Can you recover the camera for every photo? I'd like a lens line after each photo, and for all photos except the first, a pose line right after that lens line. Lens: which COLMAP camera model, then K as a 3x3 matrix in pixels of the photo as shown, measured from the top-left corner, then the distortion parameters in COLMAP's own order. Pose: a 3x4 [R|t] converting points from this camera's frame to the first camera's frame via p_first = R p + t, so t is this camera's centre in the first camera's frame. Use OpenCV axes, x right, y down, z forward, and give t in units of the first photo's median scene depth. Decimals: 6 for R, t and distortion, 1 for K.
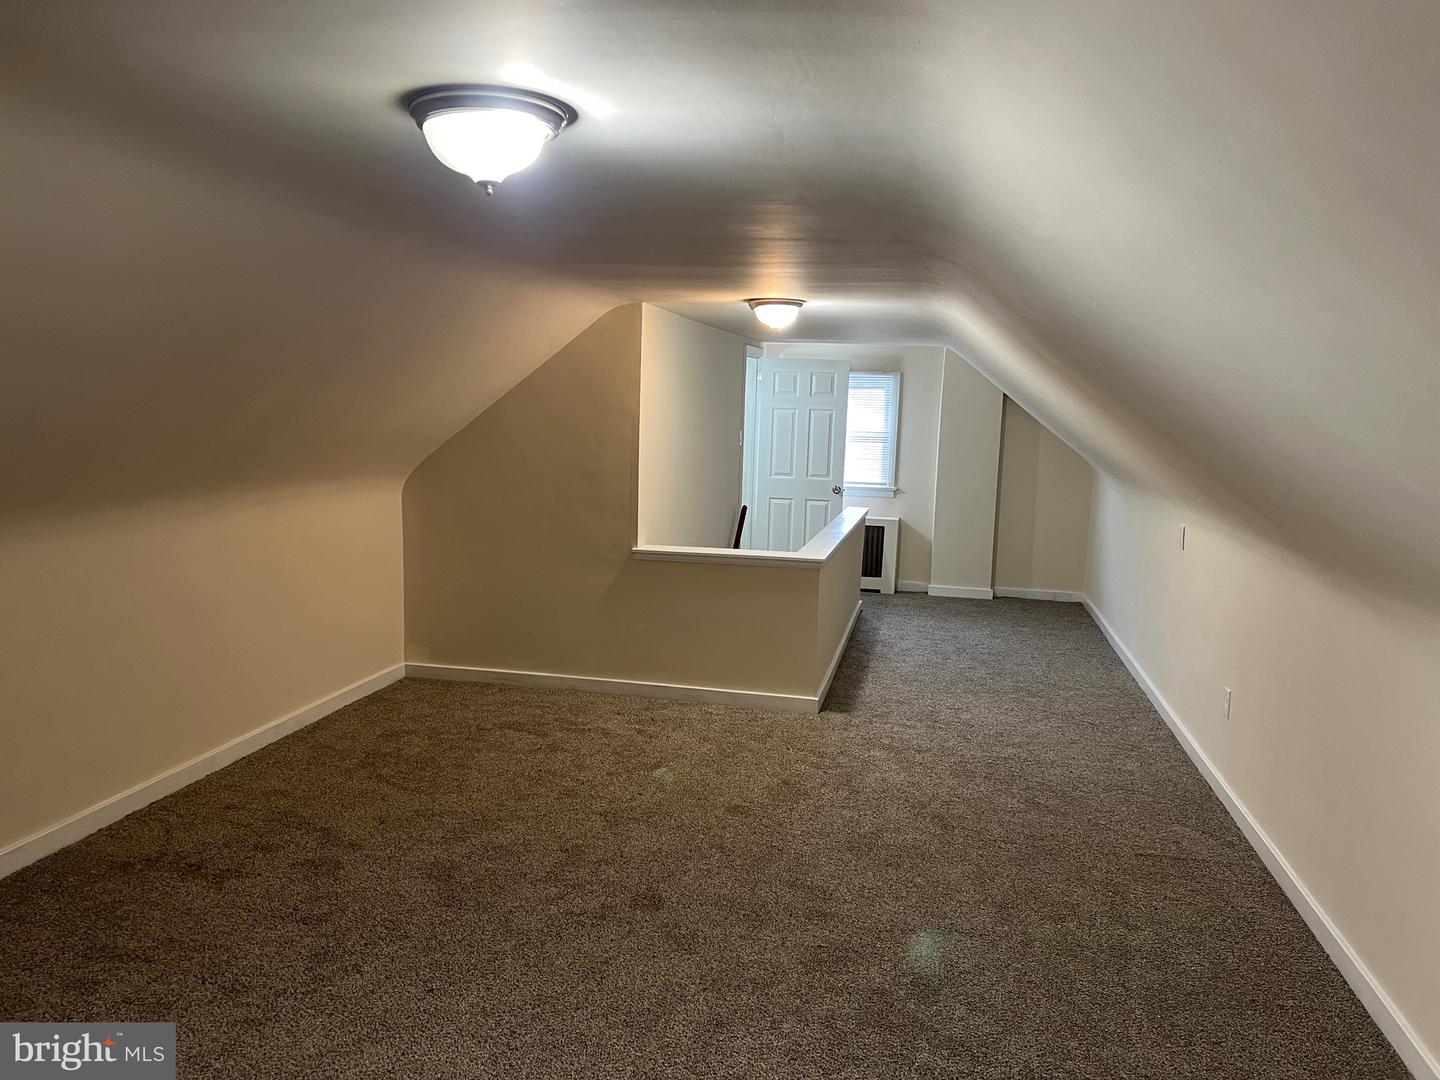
lens RADIAL K [[1116.2, 0, 718.1], [0, 1116.2, 538.3], [0, 0, 1]] dist [0.052814, -0.060722]
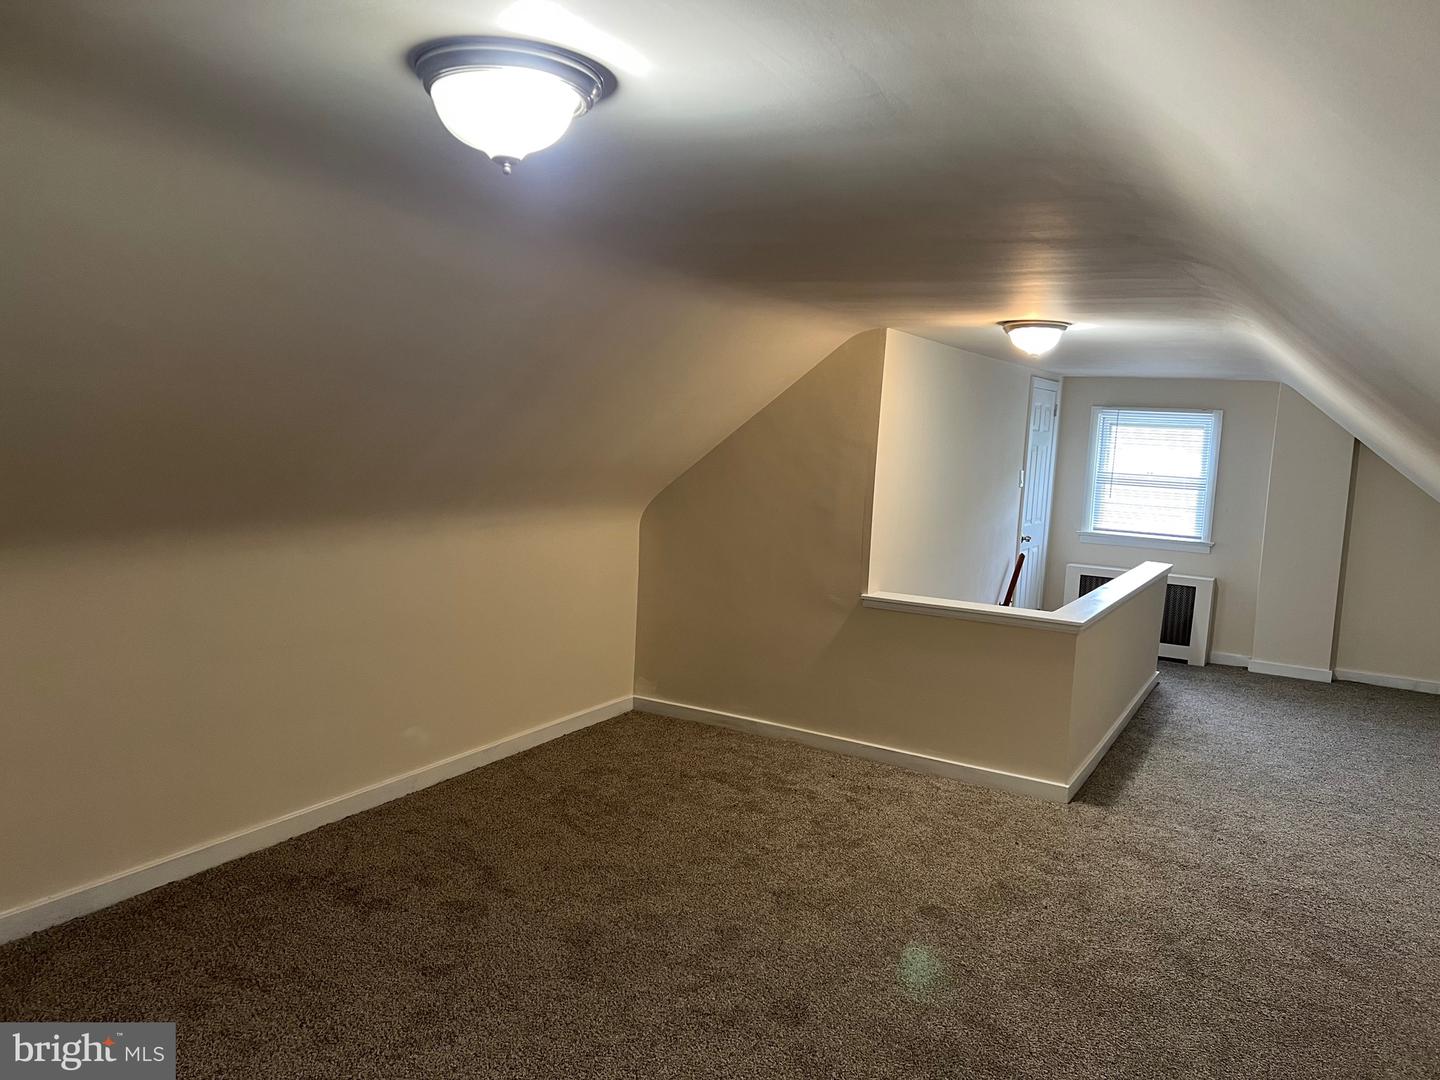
lens RADIAL K [[1116.2, 0, 712.6], [0, 1116.2, 535.7], [0, 0, 1]] dist [0.052814, -0.060722]
pose [[0.955067, 0.051209, -0.291932, 0.081594], [-0.061191, 0.997809, -0.025157, -0.010152], [0.290005, 0.041891, 0.956108, 0.104686]]
